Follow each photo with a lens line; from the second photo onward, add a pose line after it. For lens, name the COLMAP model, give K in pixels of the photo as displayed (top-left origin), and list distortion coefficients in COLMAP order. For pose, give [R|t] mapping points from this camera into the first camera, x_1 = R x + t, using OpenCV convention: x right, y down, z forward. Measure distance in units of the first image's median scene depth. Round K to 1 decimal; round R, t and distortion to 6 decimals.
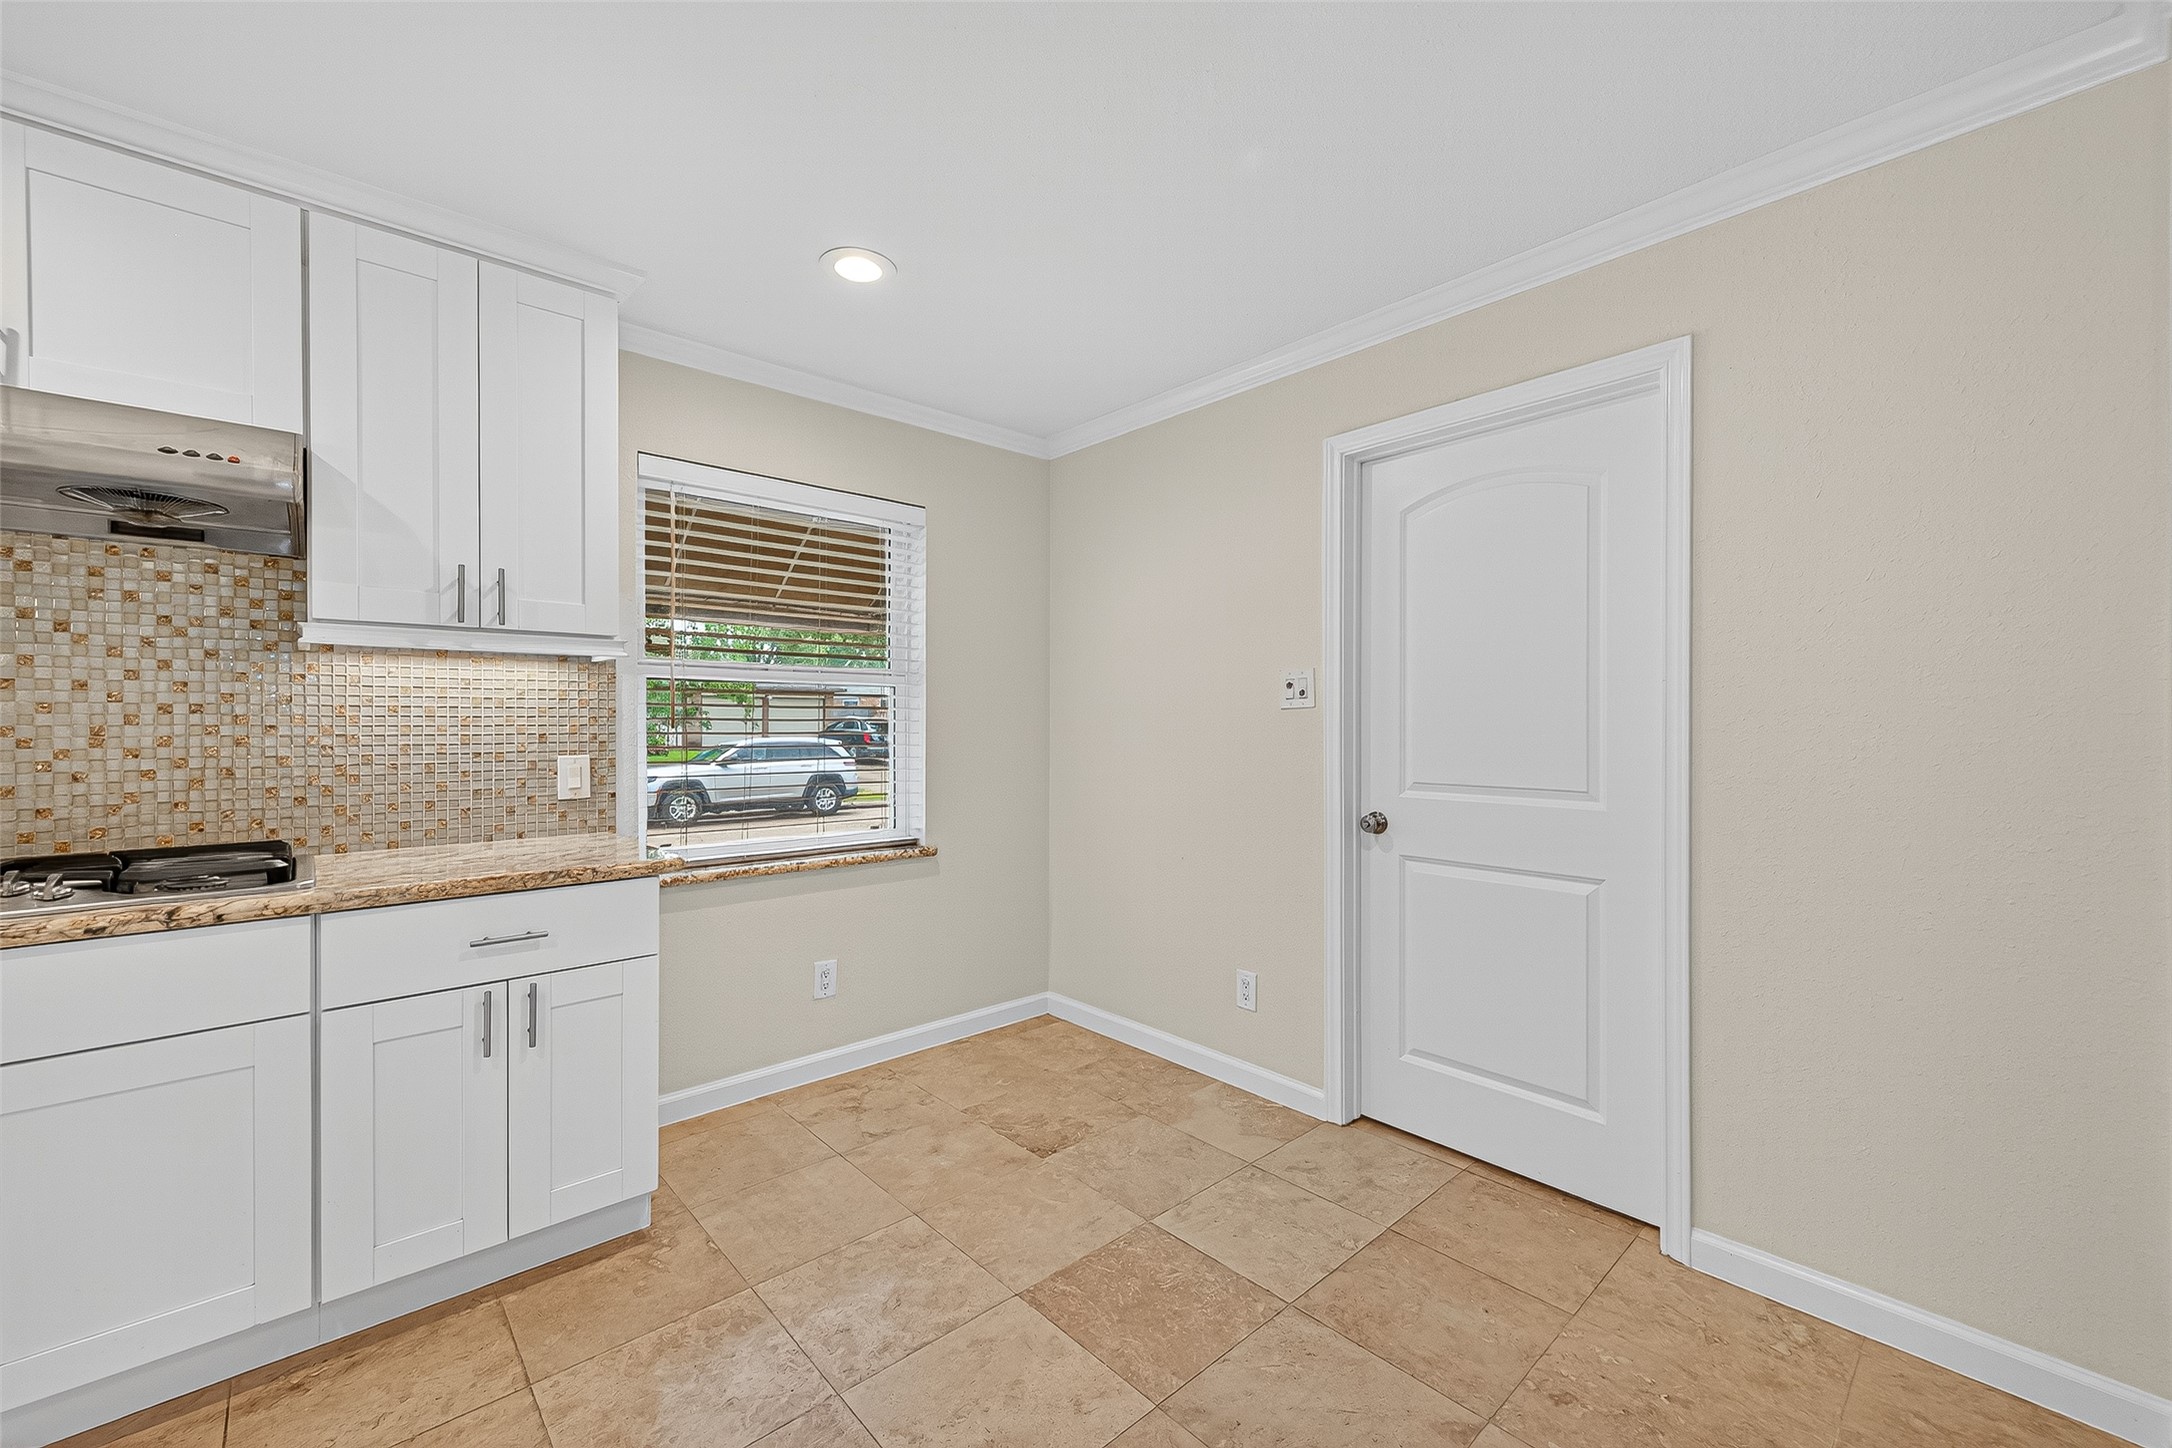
lens RADIAL K [[858.7, 0, 1080.0], [0, 858.7, 725.9], [0, 0, 1]] dist [0.005297, -0.000223]
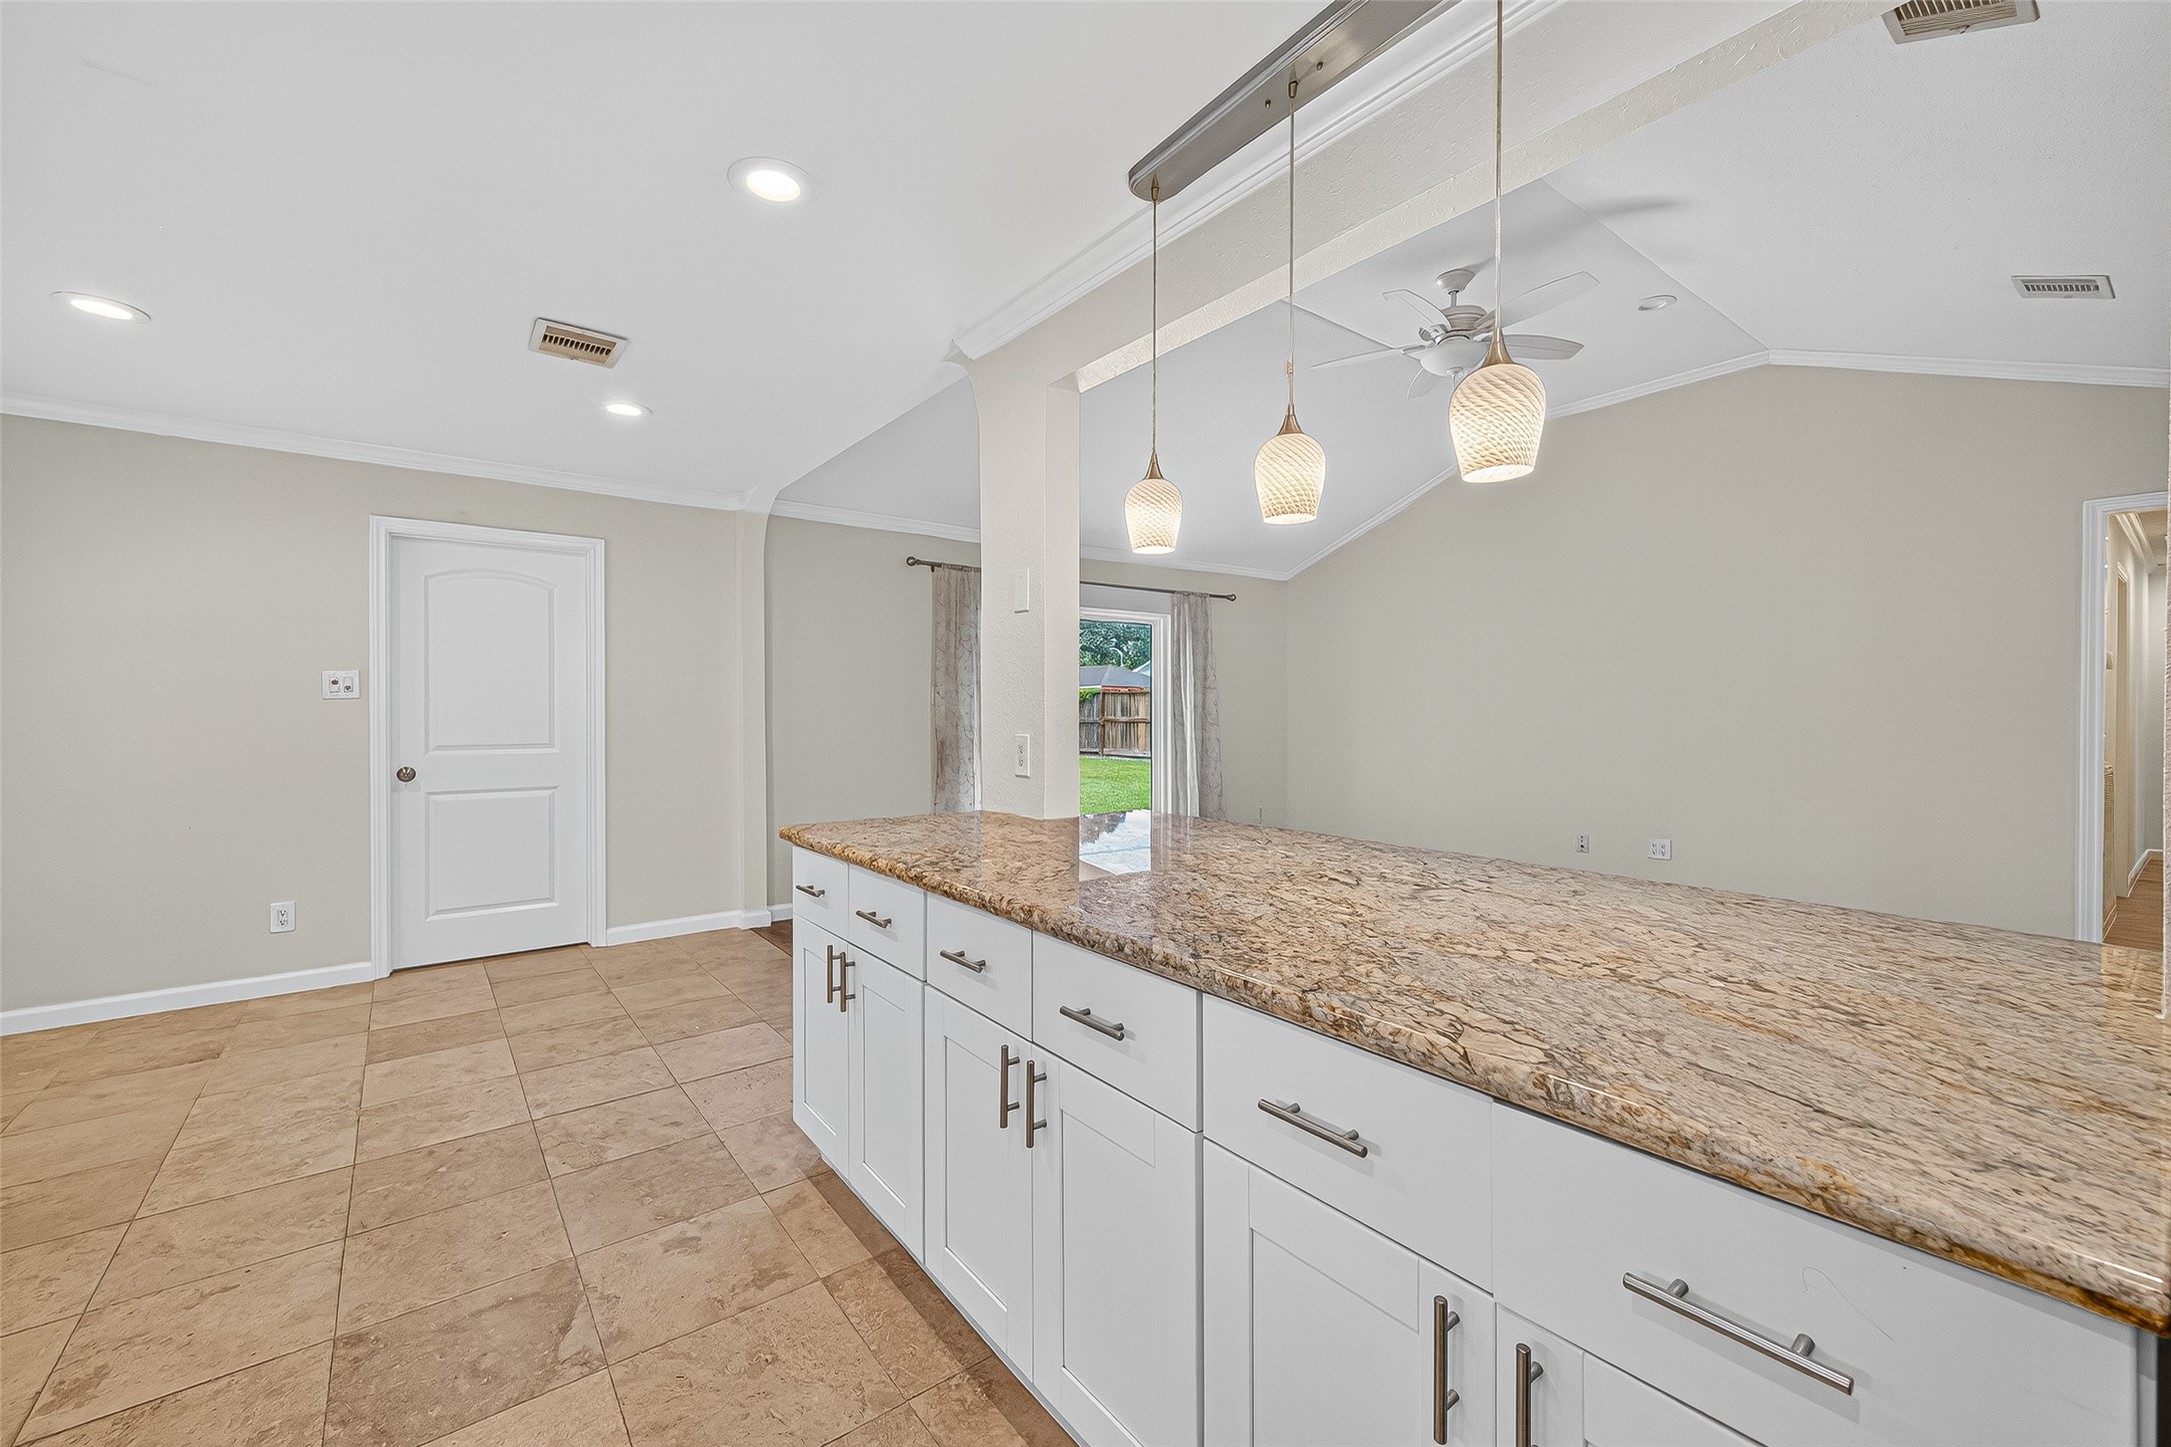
lens RADIAL K [[873.9, 0, 1081.2], [0, 873.9, 717.6], [0, 0, 1]] dist [0.006049, 0.000055]
pose [[0.071566, -0.009164, 0.997394, -1.344505], [0.004198, 0.999952, 0.008886, 0.003024], [-0.997427, 0.003551, 0.071601, -0.376792]]
